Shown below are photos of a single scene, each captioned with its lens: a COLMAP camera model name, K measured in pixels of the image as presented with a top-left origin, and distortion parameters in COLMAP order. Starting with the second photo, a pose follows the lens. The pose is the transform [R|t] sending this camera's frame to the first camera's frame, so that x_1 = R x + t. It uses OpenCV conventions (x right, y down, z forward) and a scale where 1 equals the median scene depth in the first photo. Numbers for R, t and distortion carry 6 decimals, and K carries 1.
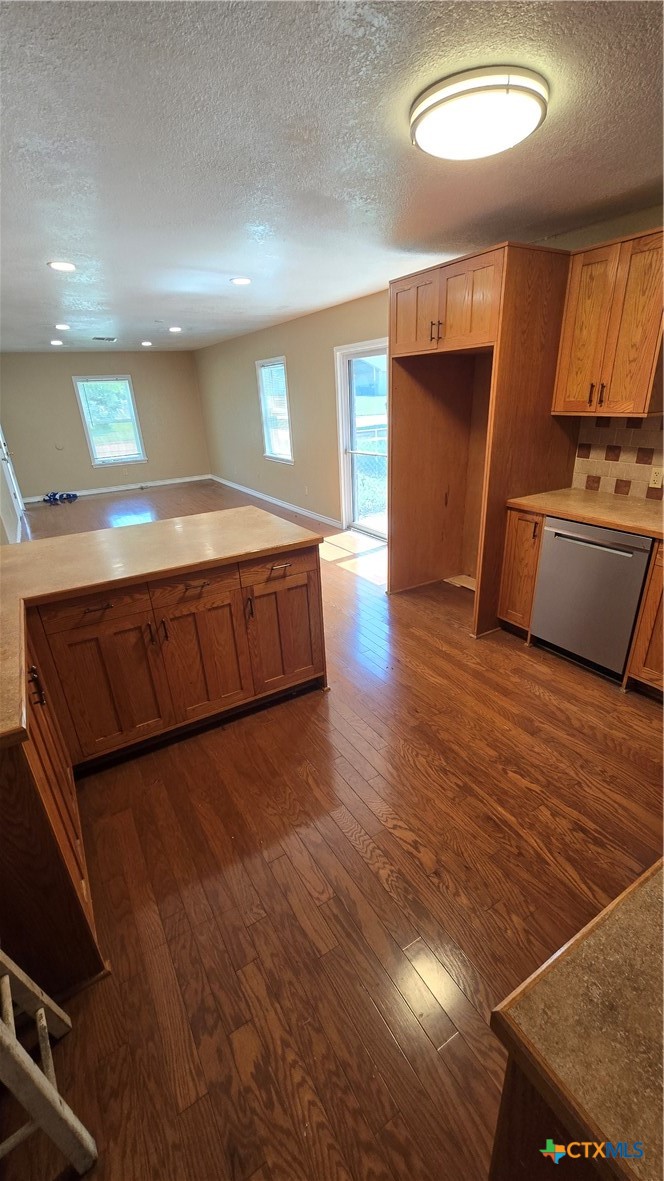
lens RADIAL K [[486.4, 0, 334.9], [0, 486.4, 598.4], [0, 0, 1]] dist [0.000928, -0.000399]
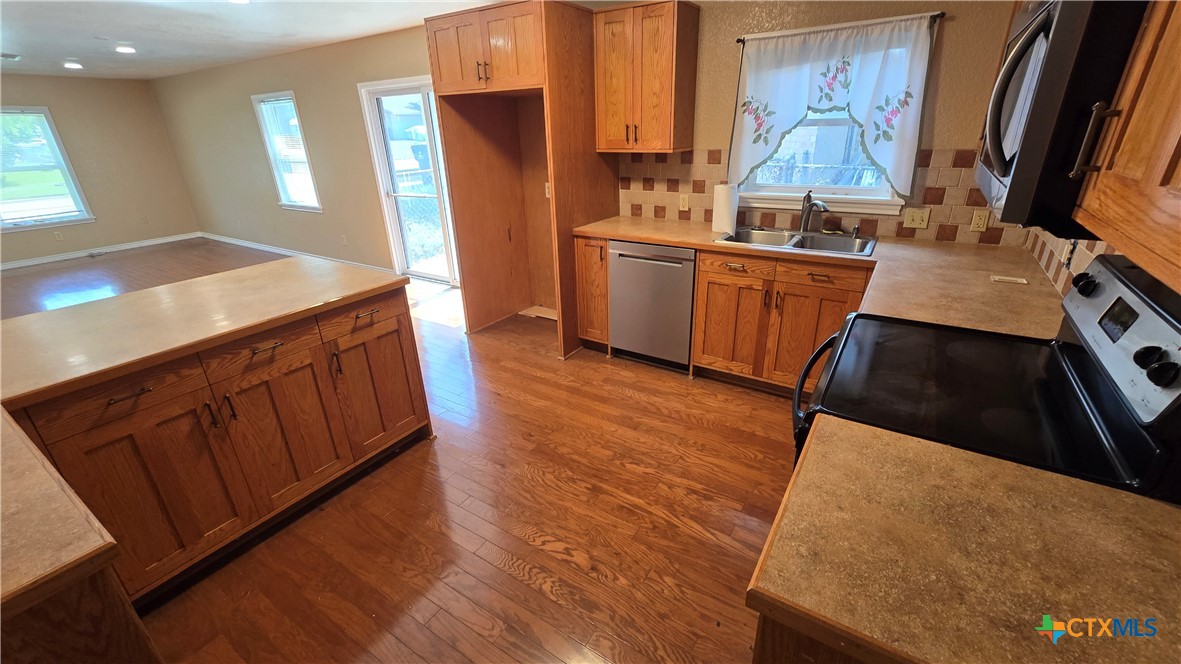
lens RADIAL K [[486.4, 0, 593.3], [0, 486.4, 332.7], [0, 0, 1]] dist [0.000928, -0.000399]
pose [[0.897818, -0.151554, 0.413465, -0.106936], [0.160570, 0.986938, 0.013089, 0.024787], [-0.410048, 0.054639, 0.910426, -0.005425]]
